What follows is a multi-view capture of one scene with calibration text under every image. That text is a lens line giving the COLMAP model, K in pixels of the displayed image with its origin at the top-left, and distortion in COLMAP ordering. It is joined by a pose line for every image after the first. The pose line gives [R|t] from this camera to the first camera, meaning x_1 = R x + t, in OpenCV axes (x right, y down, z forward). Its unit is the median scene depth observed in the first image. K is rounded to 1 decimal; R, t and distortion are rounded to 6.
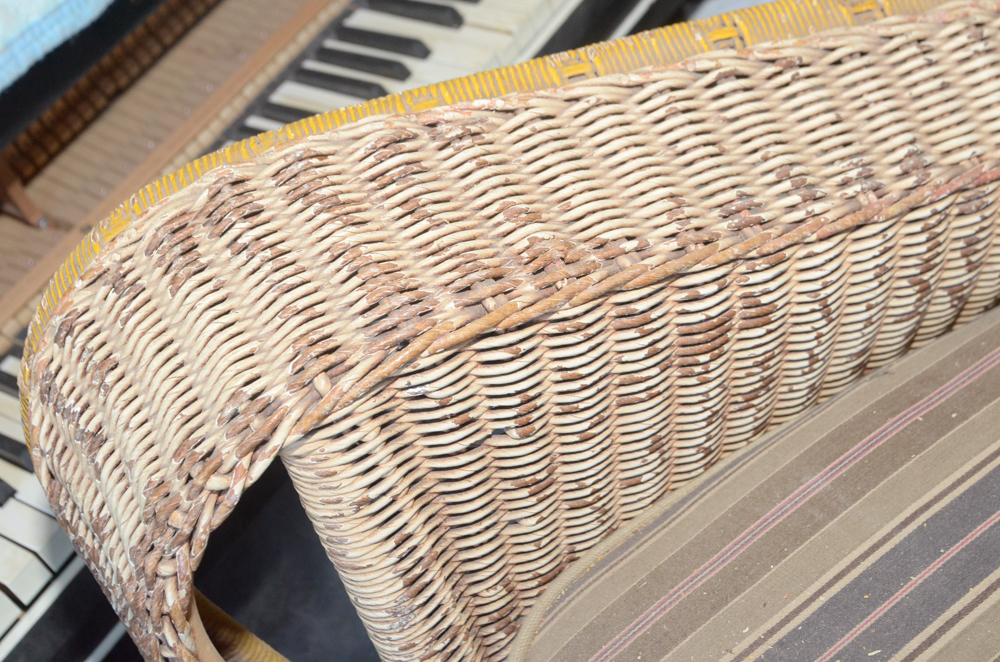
lens RADIAL K [[1444.3, 0, 500.9], [0, 1444.3, 342.7], [0, 0, 1]] dist [0.002218, 0.085170]
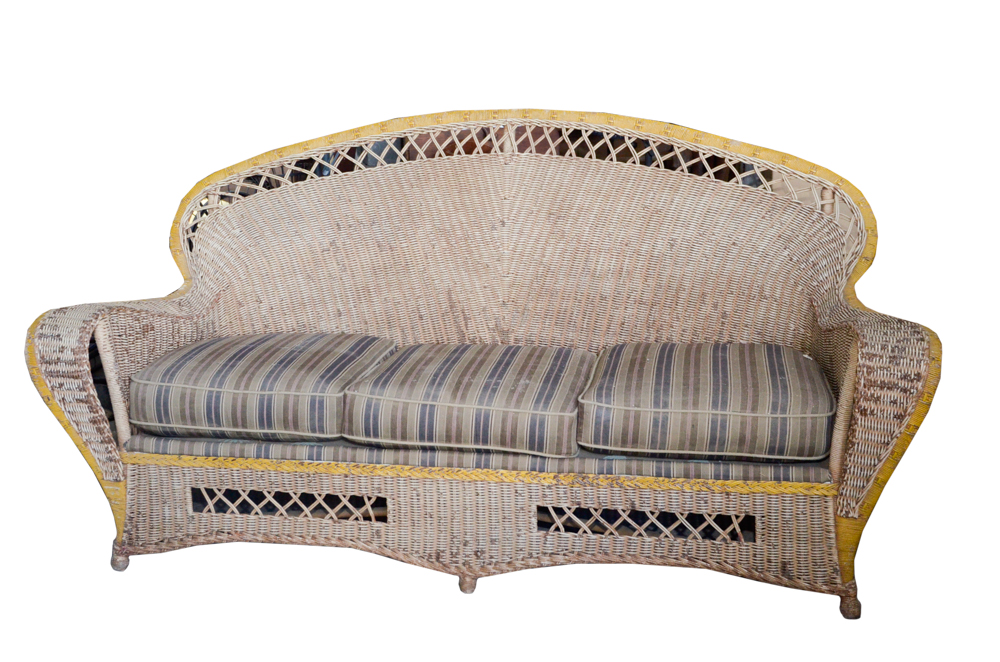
lens RADIAL K [[1230.0, 0, 499.5], [0, 1230.0, 336.0], [0, 0, 1]] dist [-0.025256, 0.023072]
pose [[0.705571, -0.031367, 0.707945, -2.382538], [0.479995, 0.756097, -0.444884, 2.938129], [-0.521320, 0.653707, 0.548536, -2.456905]]
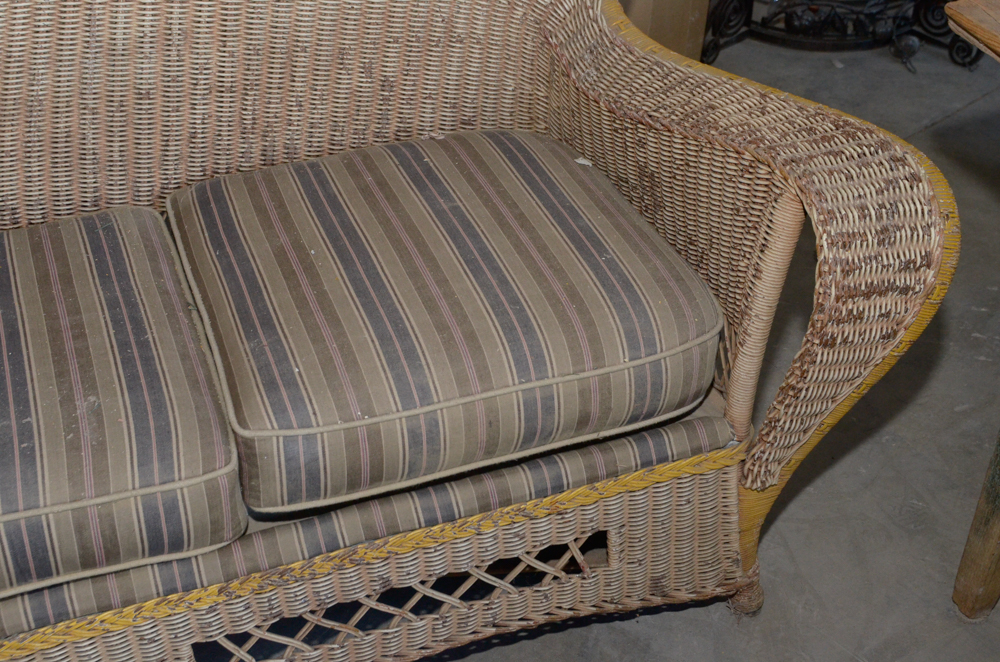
lens RADIAL K [[1255.3, 0, 500.0], [0, 1255.3, 331.0], [0, 0, 1]] dist [-0.018805, 0.046526]
pose [[0.252137, -0.457320, 0.852810, -0.577230], [0.722376, 0.675349, 0.148583, 1.158506], [-0.643894, 0.578586, 0.500637, -1.392759]]
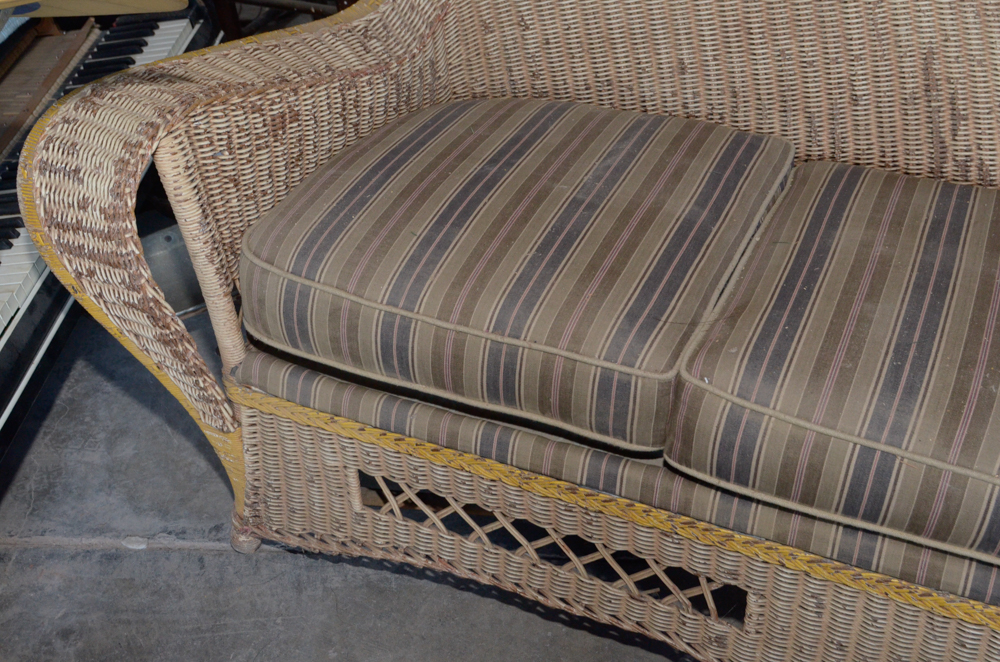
lens RADIAL K [[1255.3, 0, 500.0], [0, 1255.3, 331.0], [0, 0, 1]] dist [-0.018805, 0.046526]
pose [[0.861996, -0.202002, 0.464928, -0.712017], [0.323316, 0.925486, -0.197338, 1.004686], [-0.390421, 0.320424, 0.863076, -1.147075]]
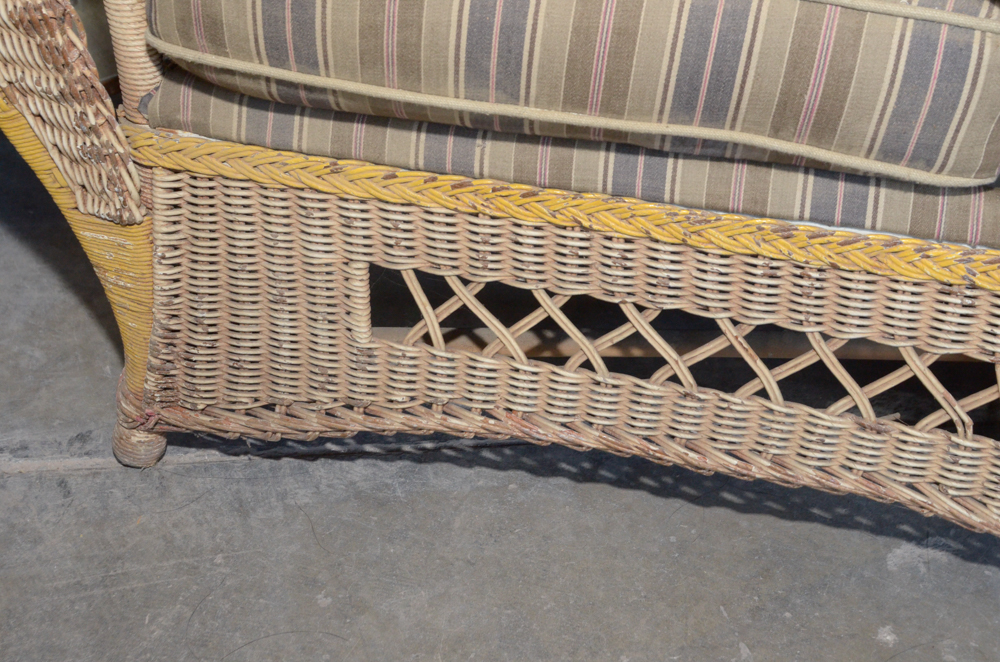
lens RADIAL K [[1444.3, 0, 500.9], [0, 1444.3, 342.7], [0, 0, 1]] dist [0.002218, 0.085170]
pose [[0.751486, -0.219951, 0.622005, -0.806110], [0.406747, 0.896757, -0.174310, 1.113574], [-0.519448, 0.383990, 0.763364, -0.138379]]
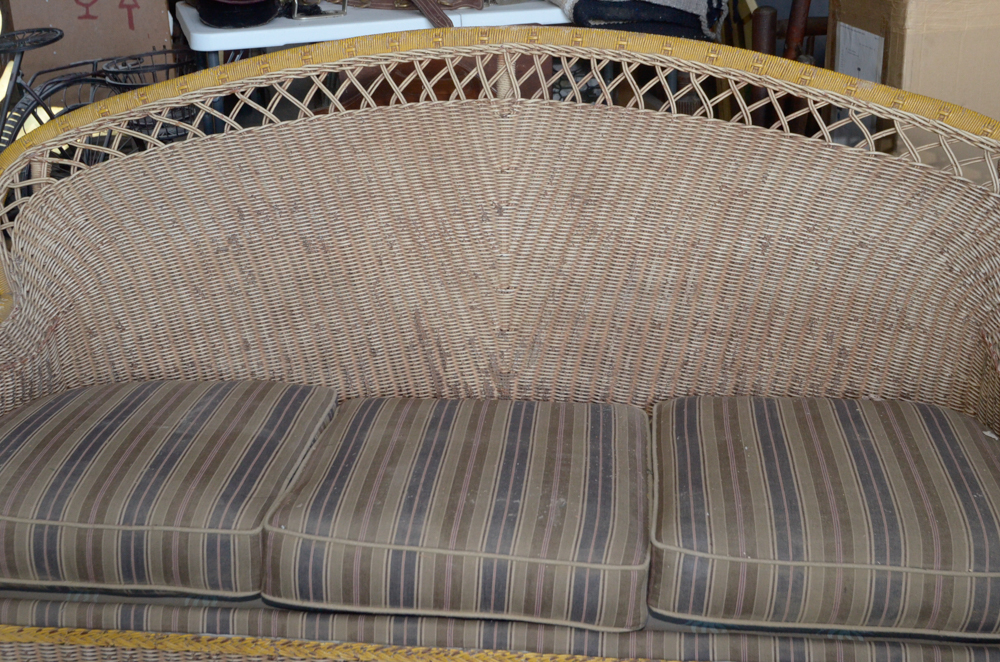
lens RADIAL K [[1318.2, 0, 501.5], [0, 1318.2, 341.6], [0, 0, 1]] dist [-0.013762, 0.050244]
pose [[0.654480, -0.129166, 0.744964, -1.359956], [0.519724, 0.792465, -0.319196, 1.668091], [-0.549129, 0.596083, 0.585783, -1.794546]]
